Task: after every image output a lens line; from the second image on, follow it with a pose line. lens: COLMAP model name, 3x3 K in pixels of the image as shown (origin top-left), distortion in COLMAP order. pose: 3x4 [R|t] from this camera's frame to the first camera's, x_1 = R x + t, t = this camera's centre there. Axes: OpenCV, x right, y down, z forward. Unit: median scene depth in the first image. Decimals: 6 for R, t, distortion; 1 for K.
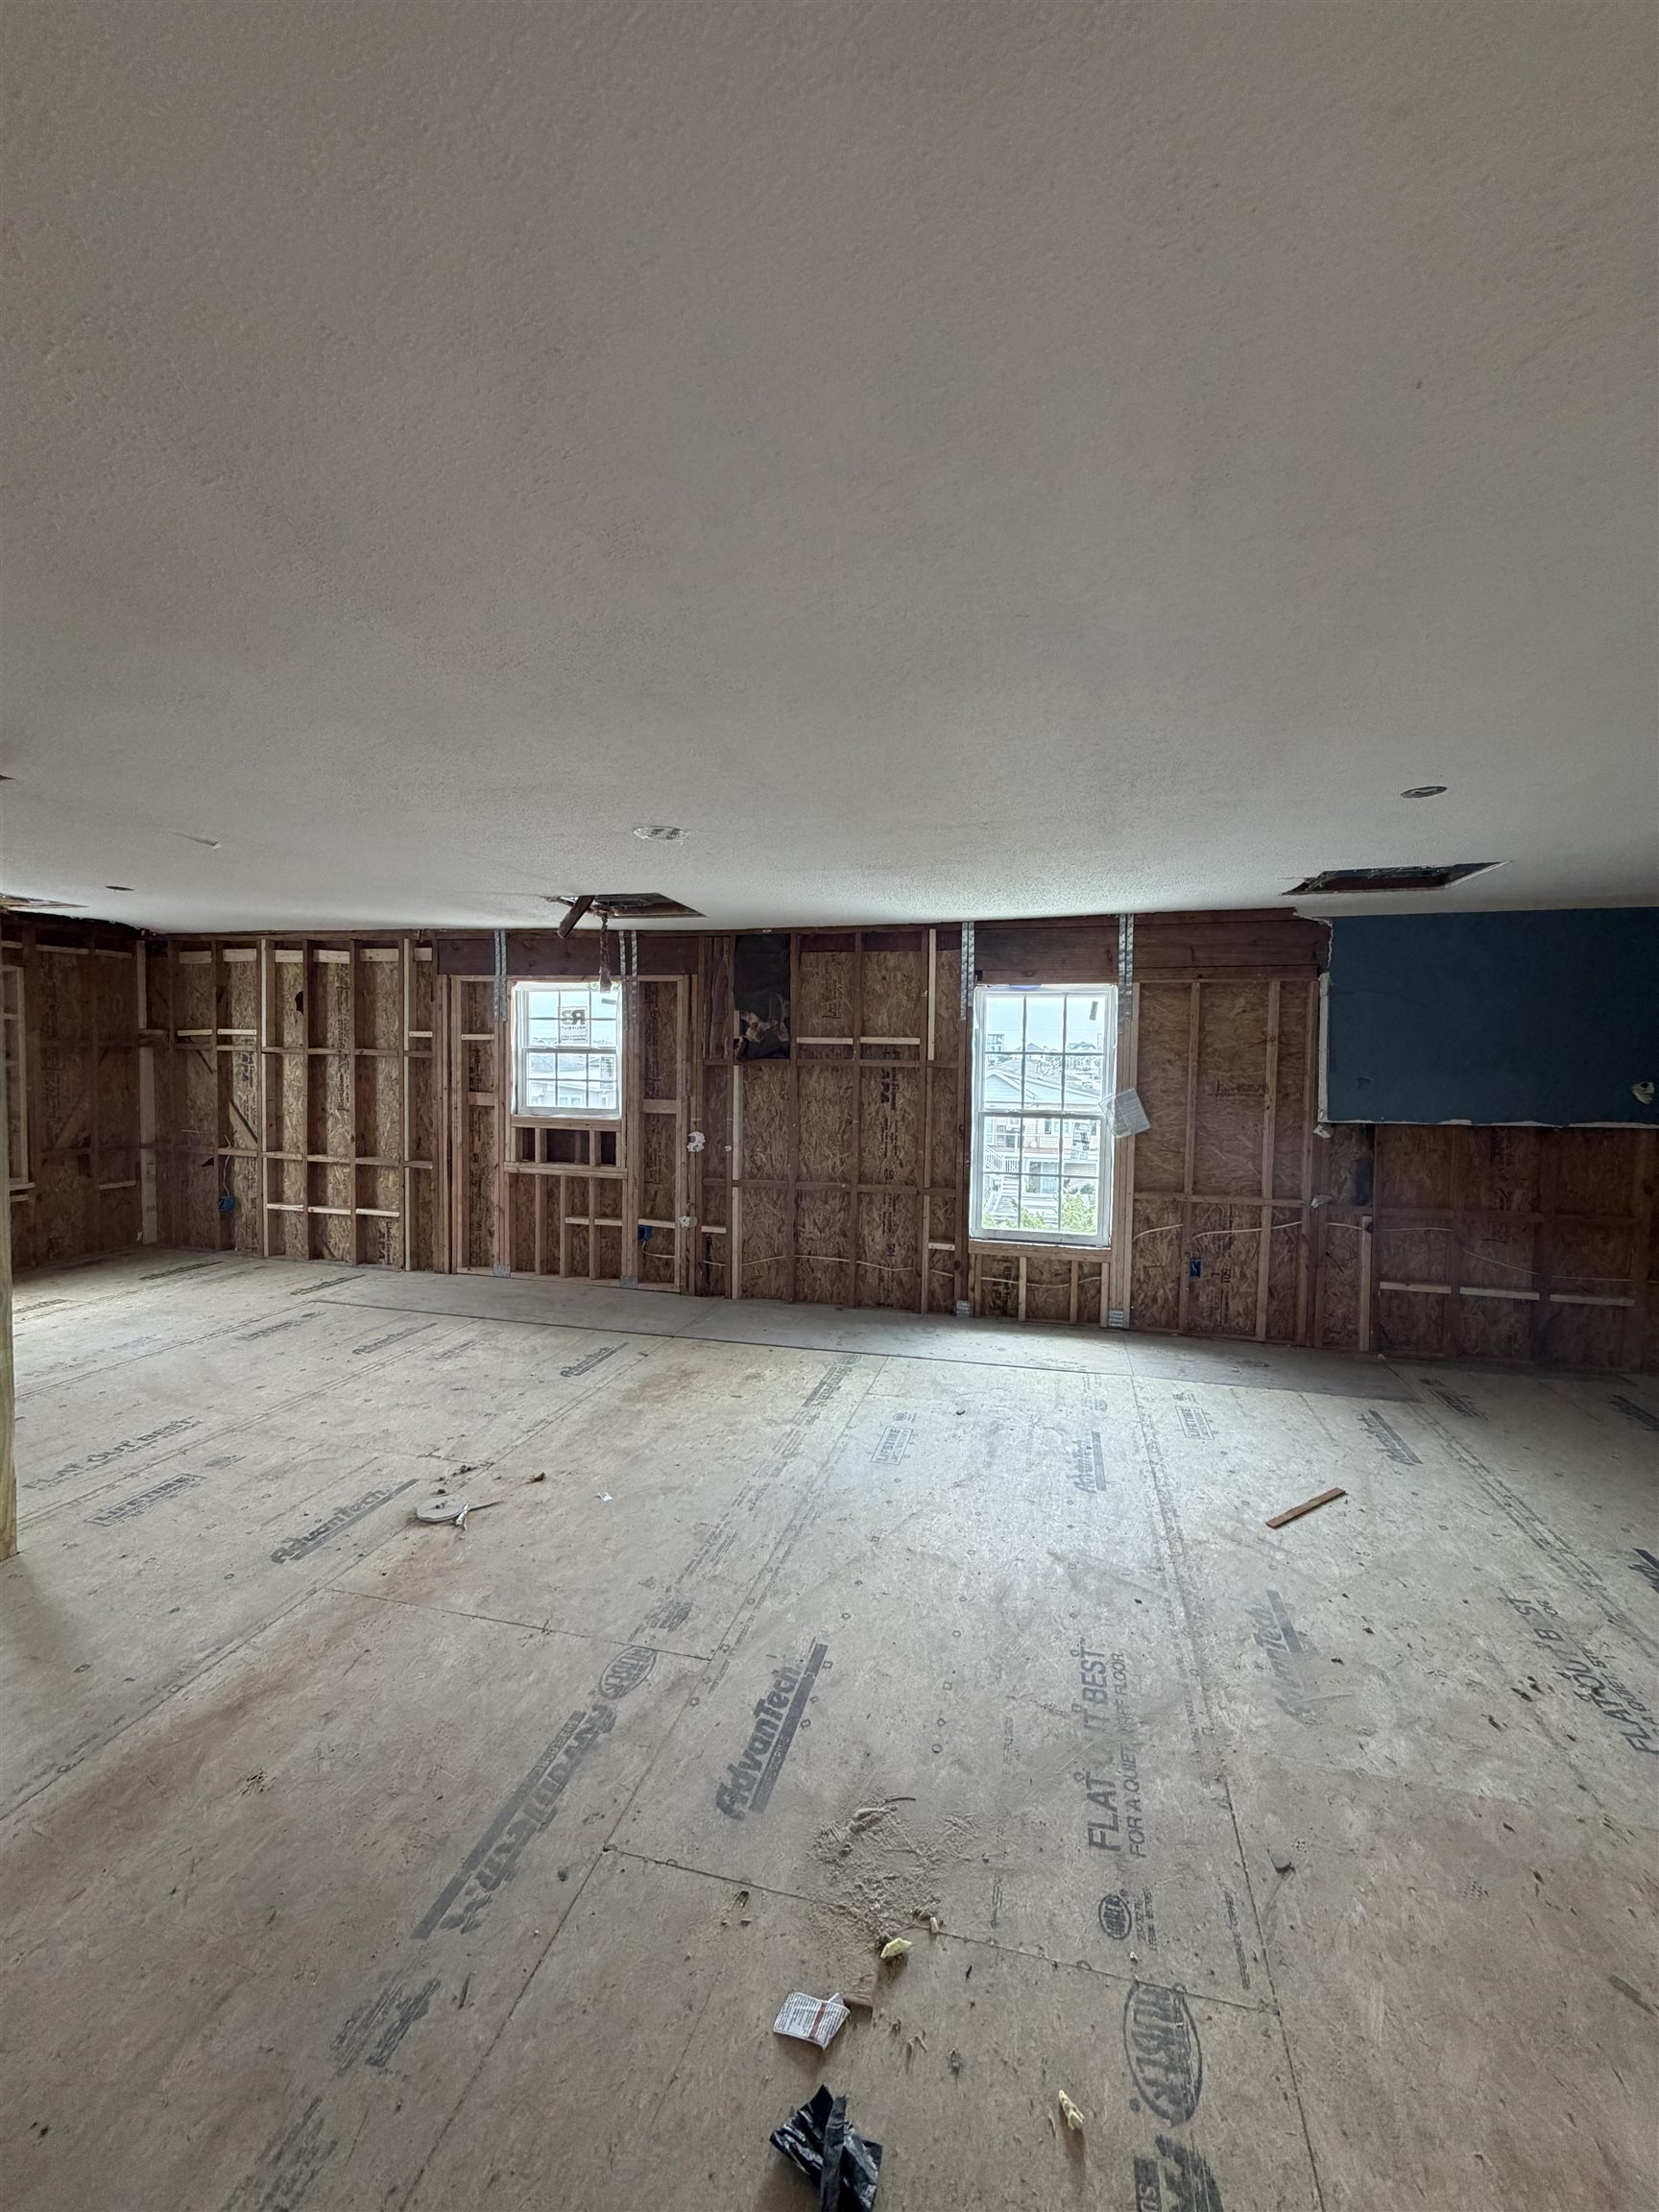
lens RADIAL K [[882.0, 0, 828.3], [0, 882.0, 1098.3], [0, 0, 1]] dist [0.000298, 0.000172]
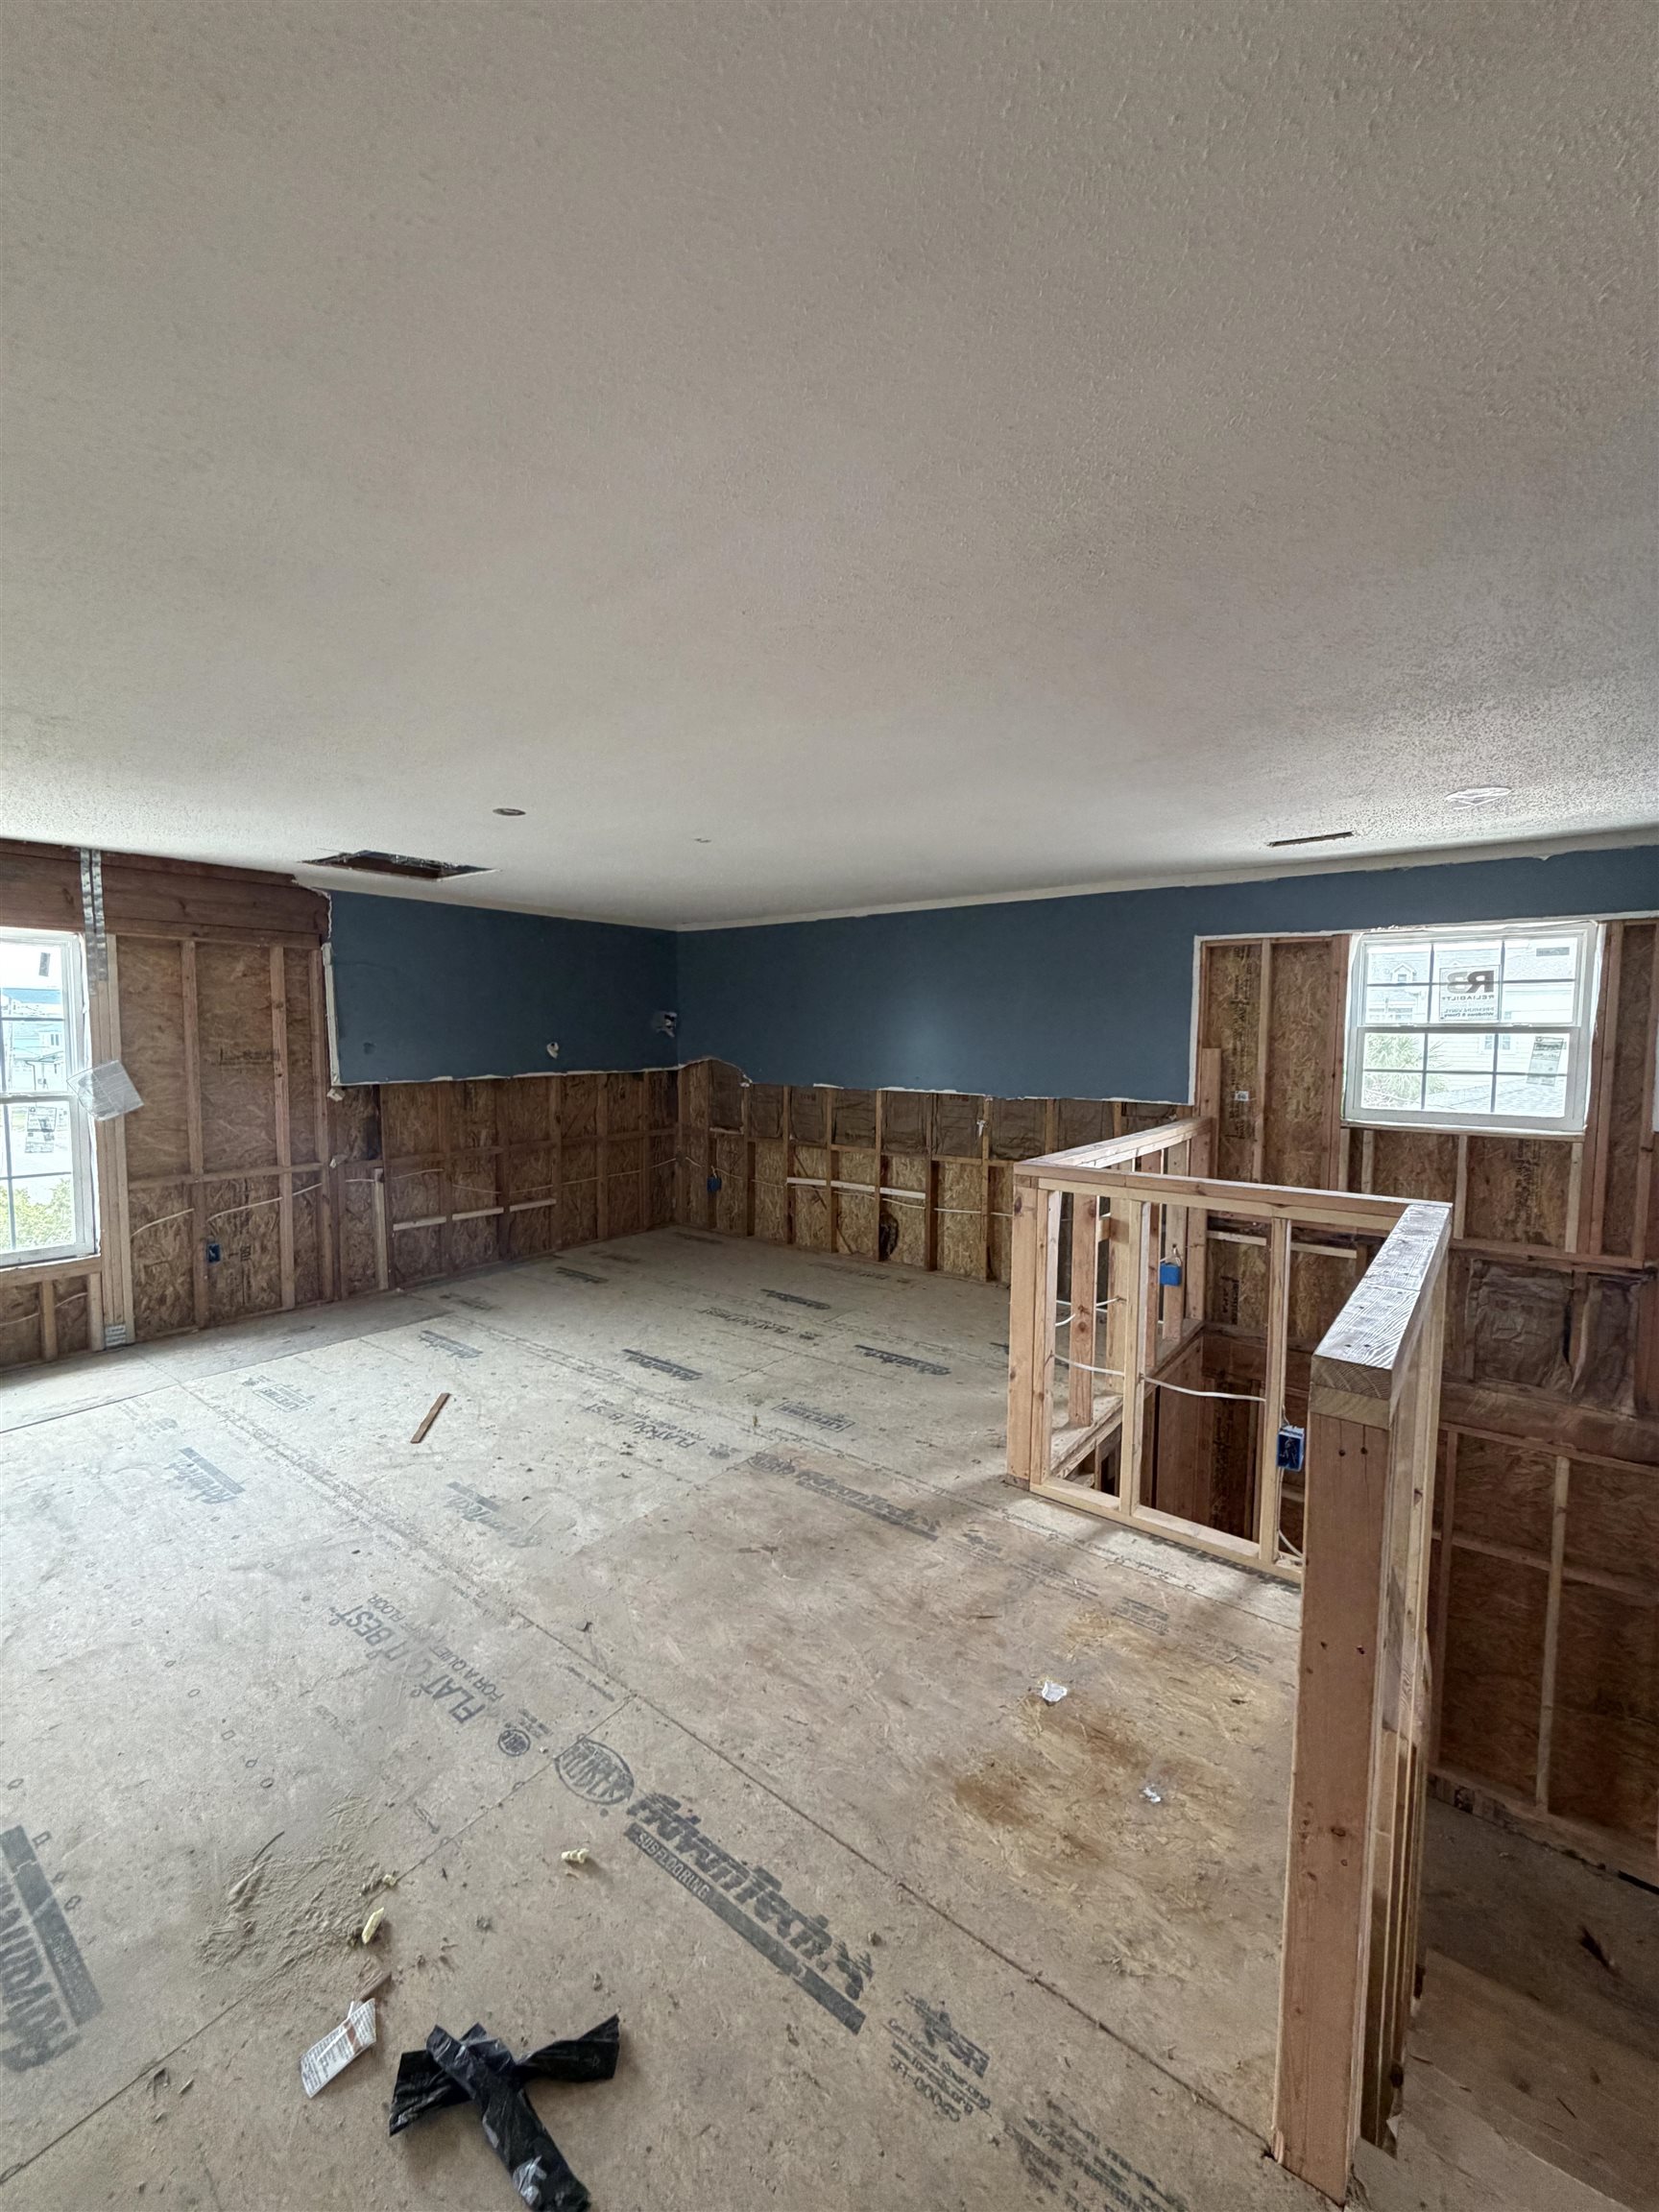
lens RADIAL K [[882.0, 0, 837.8], [0, 882.0, 1099.1], [0, 0, 1]] dist [0.000298, 0.000172]
pose [[0.386301, -0.074297, 0.919376, -0.226739], [0.042624, 0.997124, 0.062671, 0.003079], [-0.921387, 0.014977, 0.388357, 0.052120]]
